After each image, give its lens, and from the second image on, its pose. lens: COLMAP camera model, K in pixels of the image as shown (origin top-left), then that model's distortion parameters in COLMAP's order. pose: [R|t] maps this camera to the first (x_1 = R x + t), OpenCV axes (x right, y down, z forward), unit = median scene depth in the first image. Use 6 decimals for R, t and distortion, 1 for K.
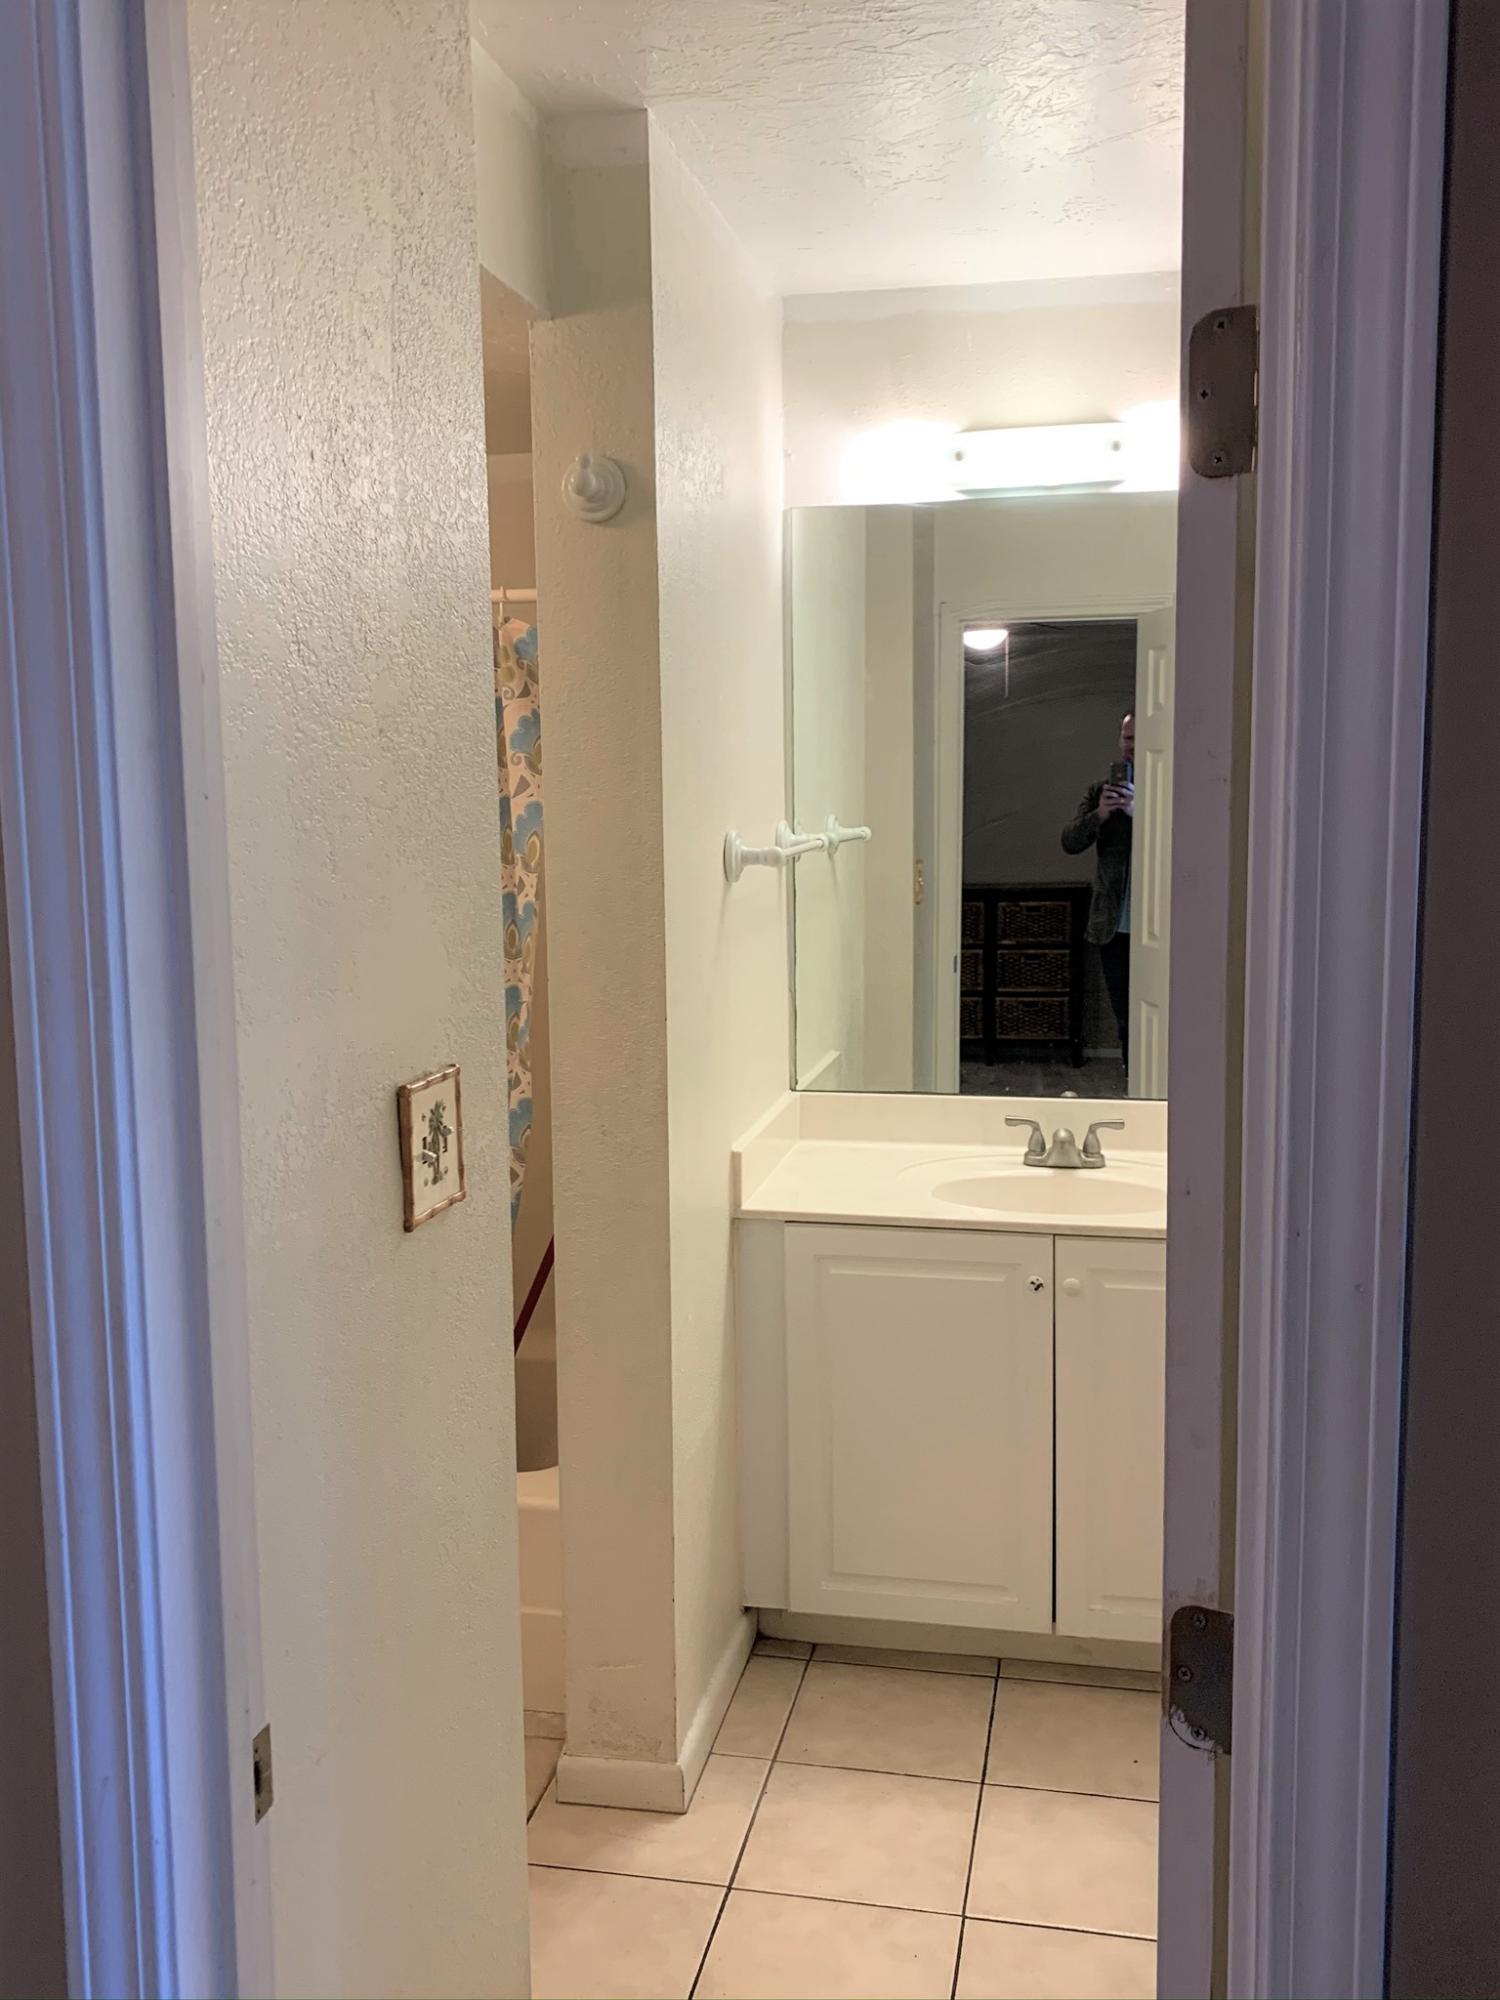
lens RADIAL K [[1796.5, 0, 751.3], [0, 1796.5, 999.4], [0, 0, 1]] dist [-0.013087, -0.004748]
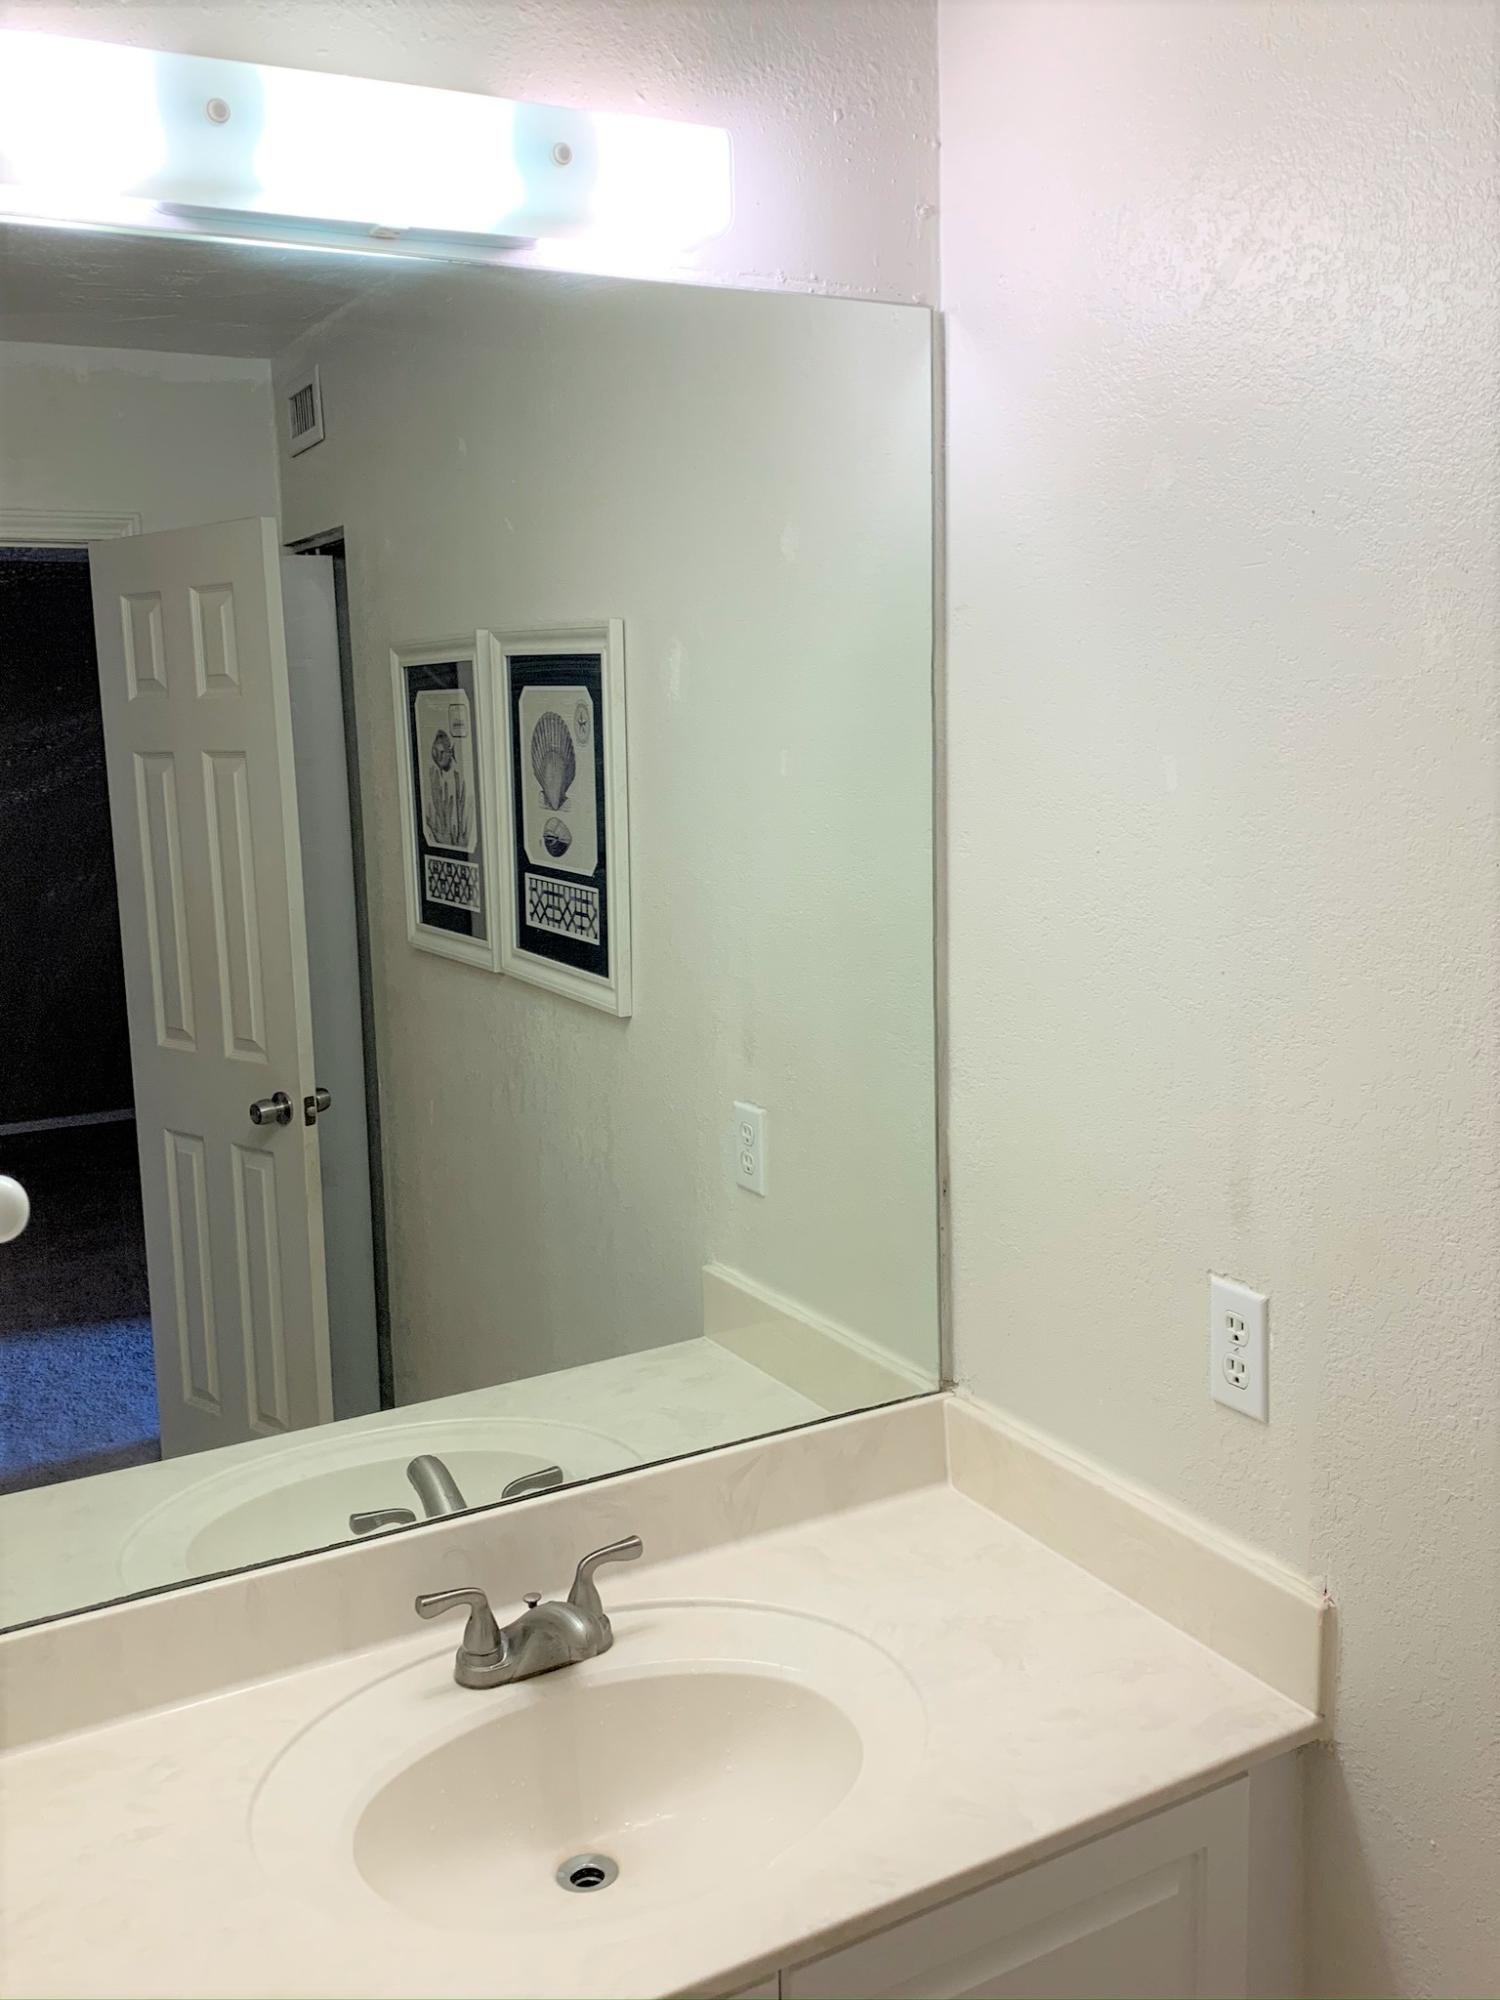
lens RADIAL K [[1796.5, 0, 752.4], [0, 1796.5, 987.6], [0, 0, 1]] dist [-0.013087, -0.004748]
pose [[0.746563, -0.112348, 0.655760, -0.079835], [0.100231, 0.993382, 0.056082, -0.109782], [-0.657721, 0.023858, 0.752884, 0.589306]]
